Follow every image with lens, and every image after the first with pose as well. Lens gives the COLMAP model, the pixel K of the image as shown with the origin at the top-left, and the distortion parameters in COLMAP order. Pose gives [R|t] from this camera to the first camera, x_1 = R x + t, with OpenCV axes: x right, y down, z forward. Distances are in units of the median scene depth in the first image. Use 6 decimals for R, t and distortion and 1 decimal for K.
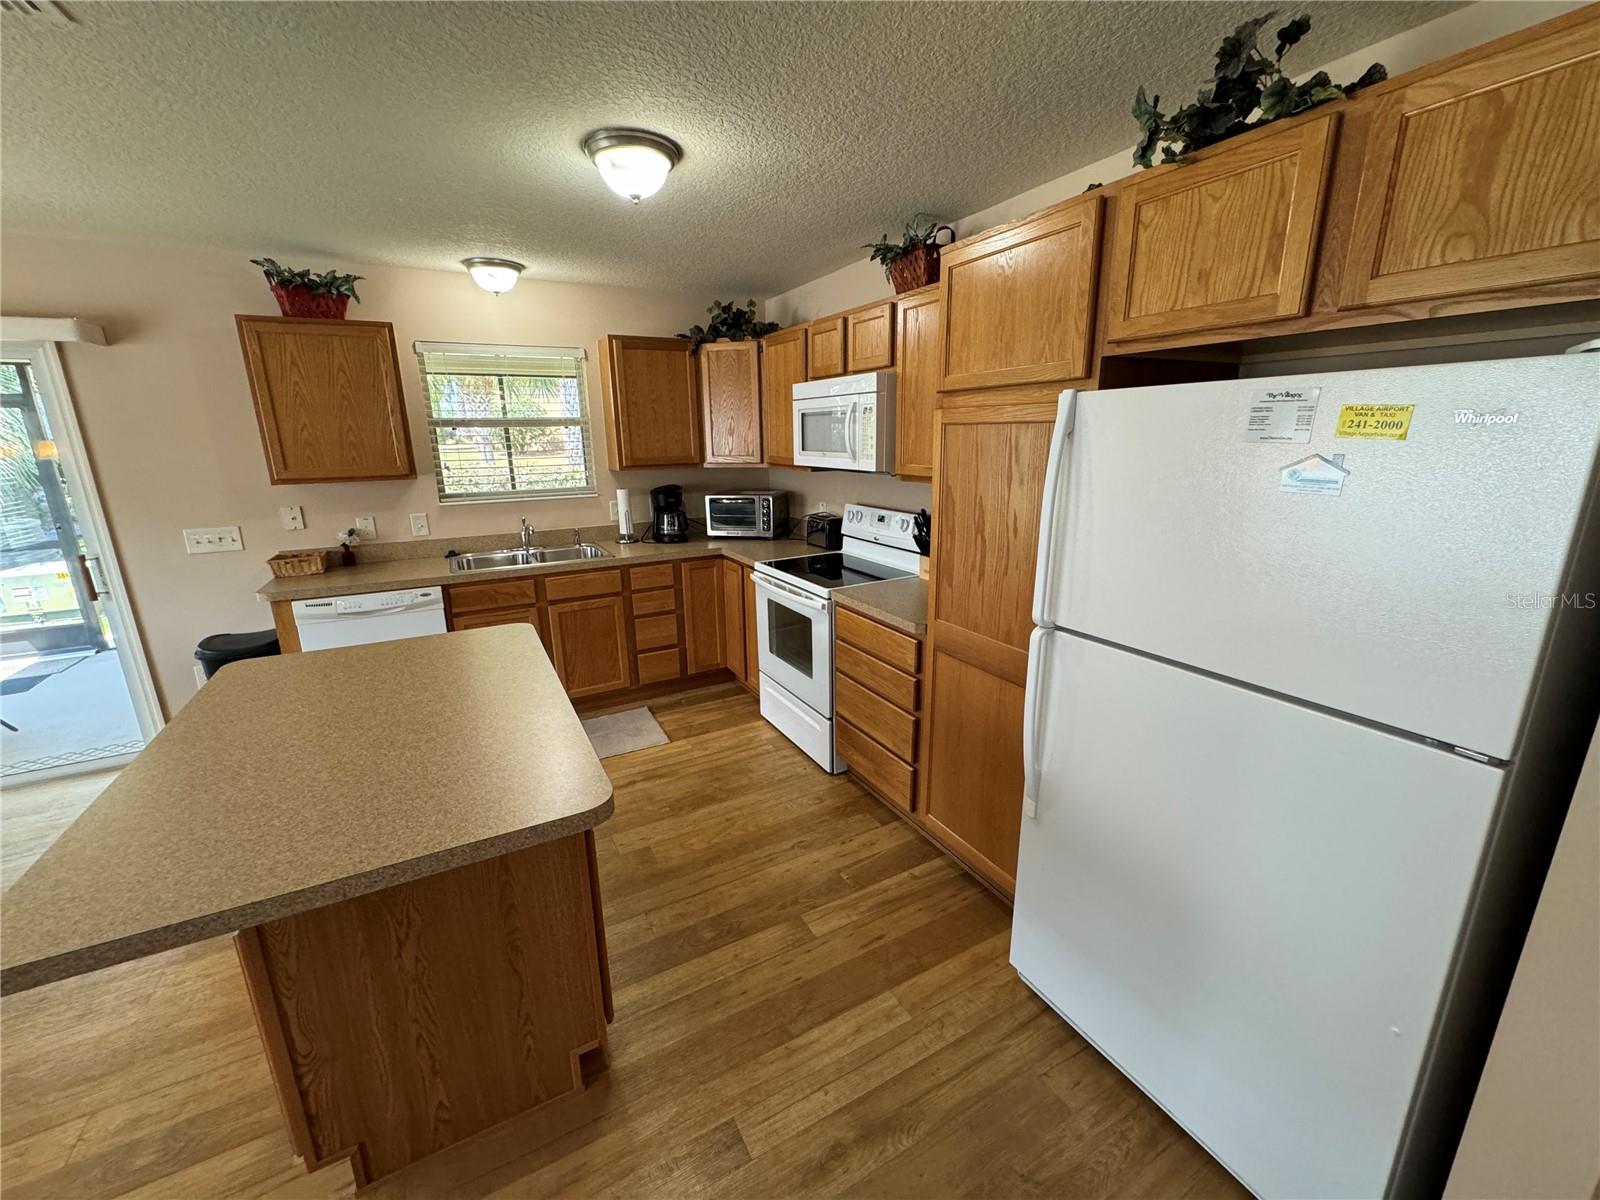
lens RADIAL K [[640.2, 0, 801.4], [0, 640.2, 595.8], [0, 0, 1]] dist [-0.001625, 0.000146]
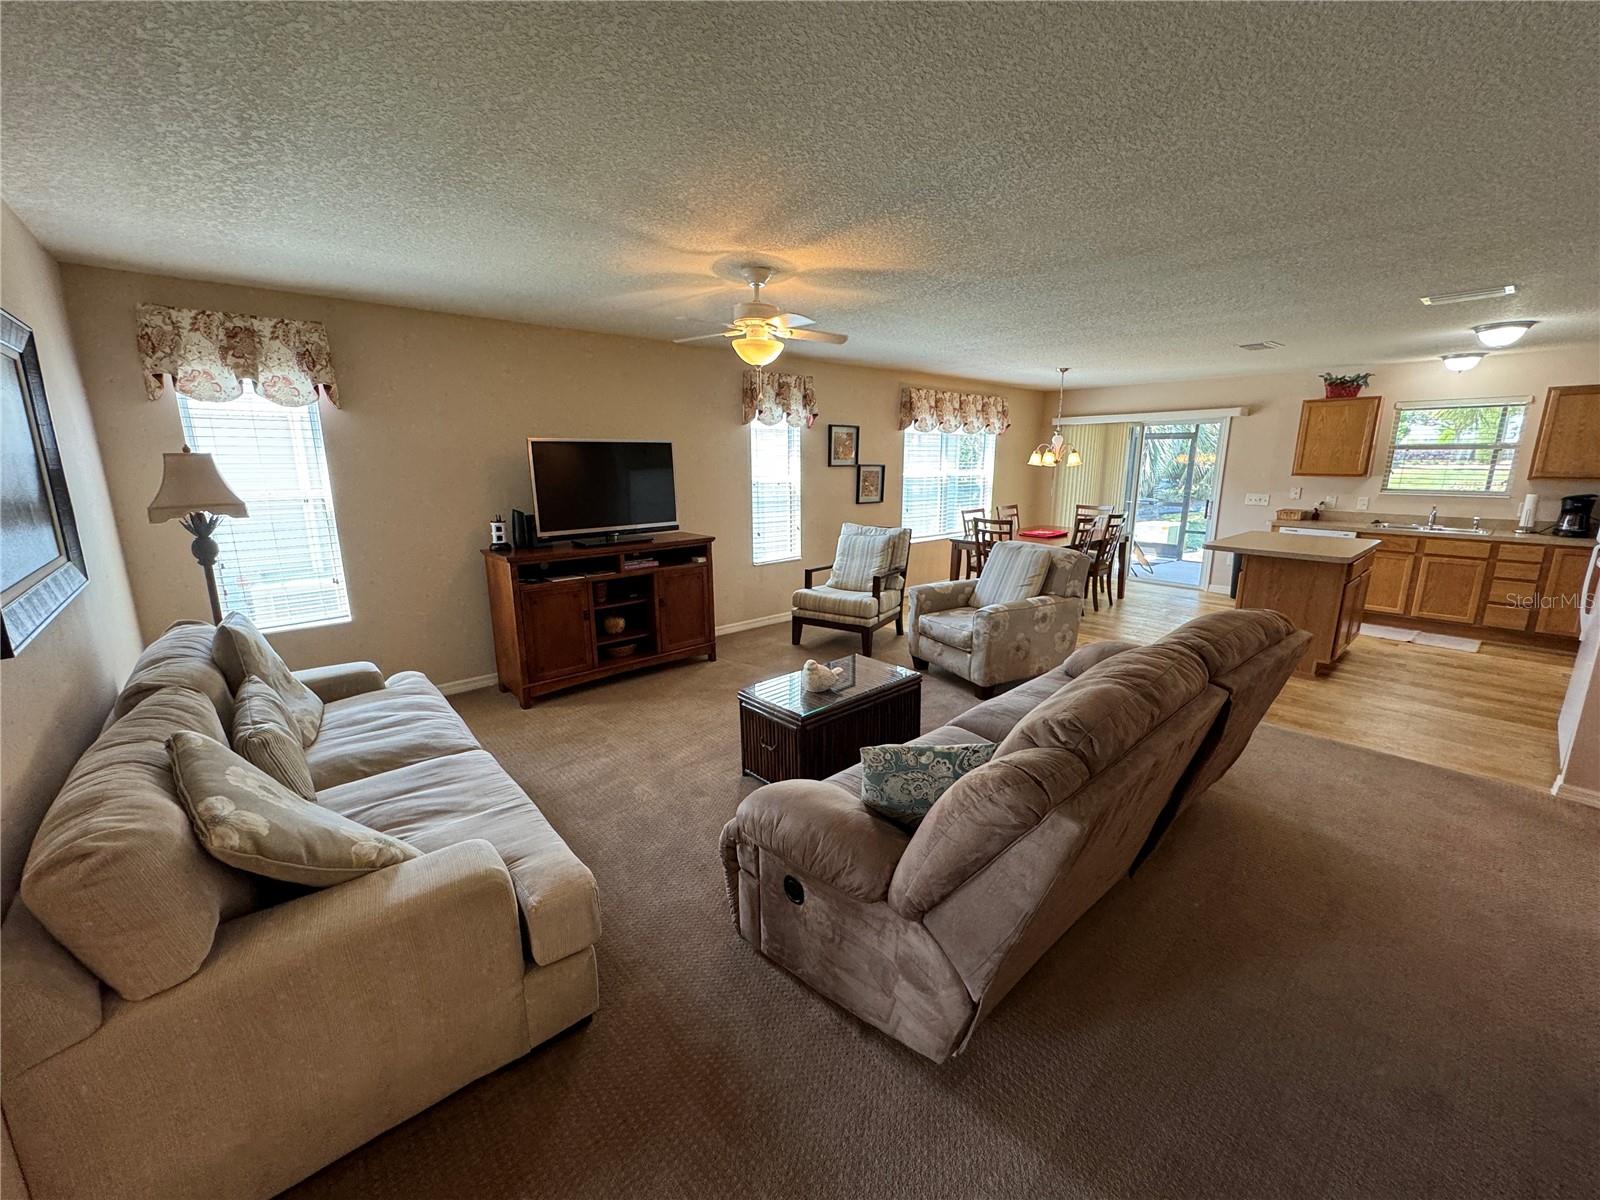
lens RADIAL K [[640.2, 0, 801.4], [0, 640.2, 595.8], [0, 0, 1]] dist [-0.001625, 0.000146]
pose [[0.225226, 0.218656, -0.949454, 0.837506], [-0.247313, 0.955405, 0.161359, 0.244668], [0.942396, 0.198470, 0.269259, -0.946961]]
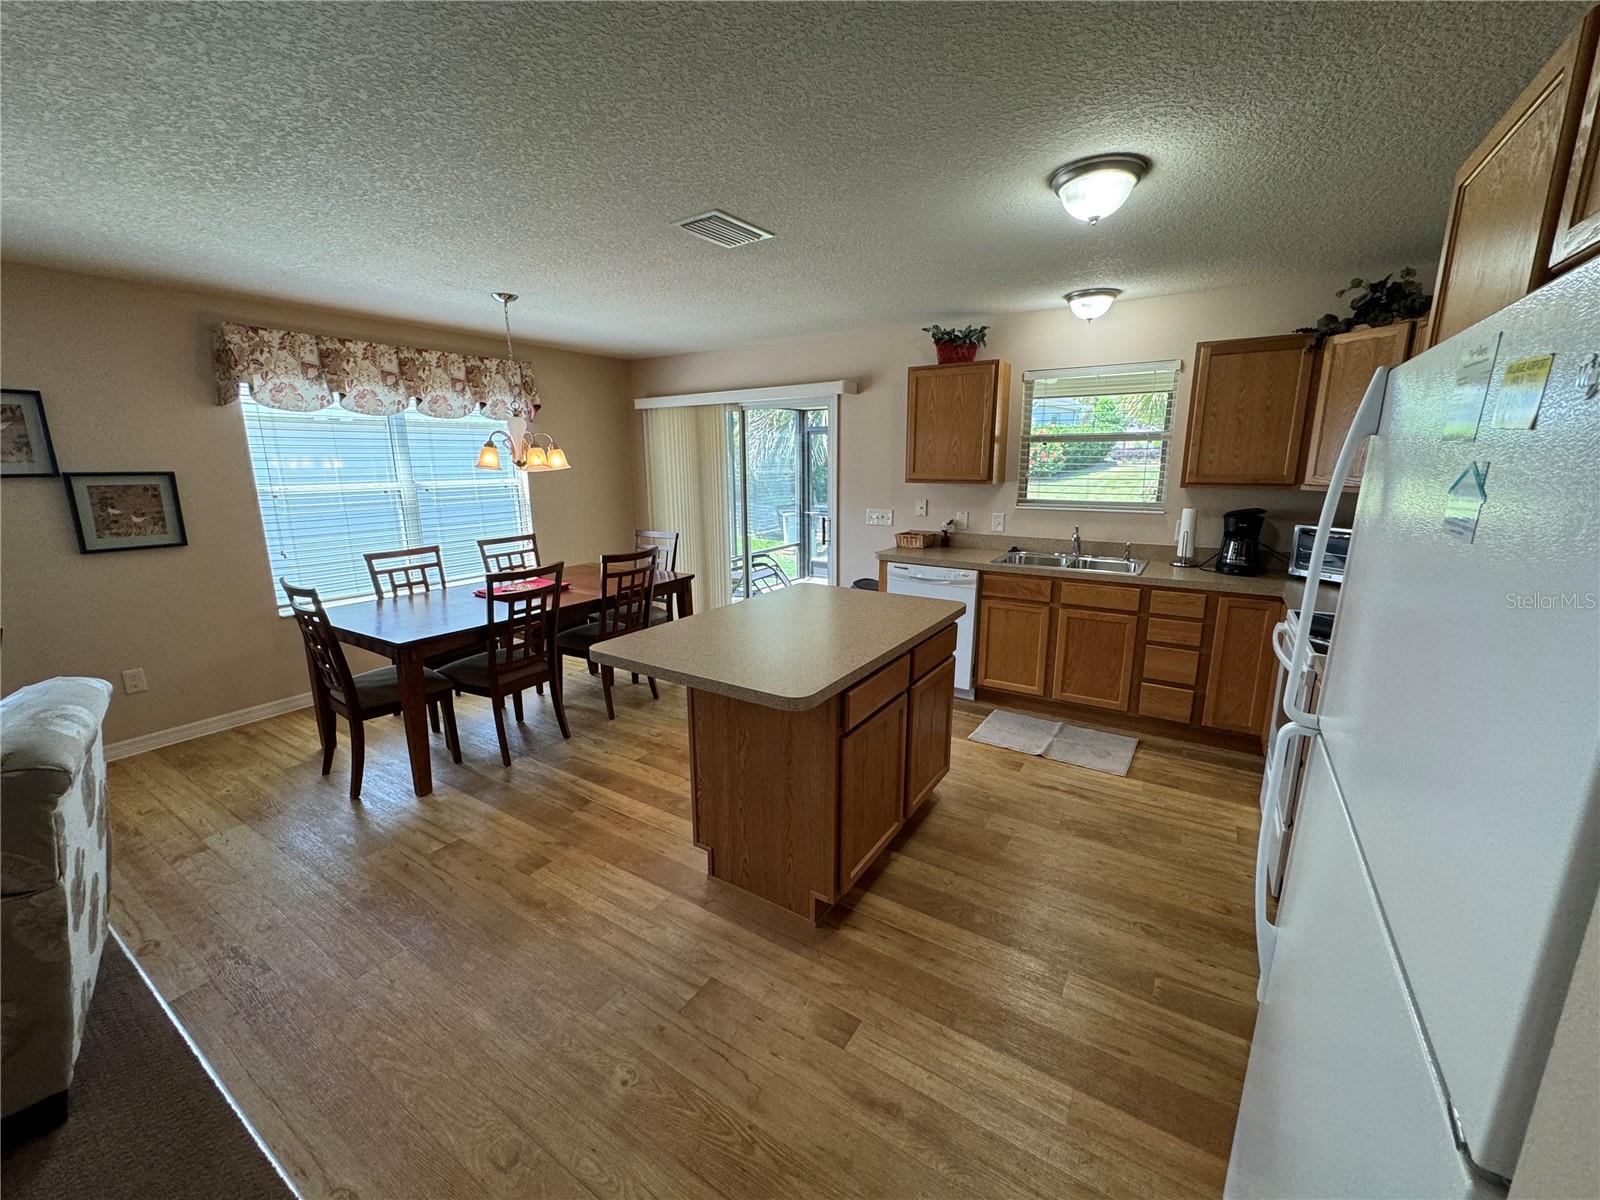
lens RADIAL K [[640.2, 0, 801.4], [0, 640.2, 595.8], [0, 0, 1]] dist [-0.001625, 0.000146]
pose [[0.479586, 0.196166, -0.855287, 0.304969], [-0.221922, 0.970121, 0.098065, -0.012592], [0.848969, 0.142776, 0.508789, 0.088445]]
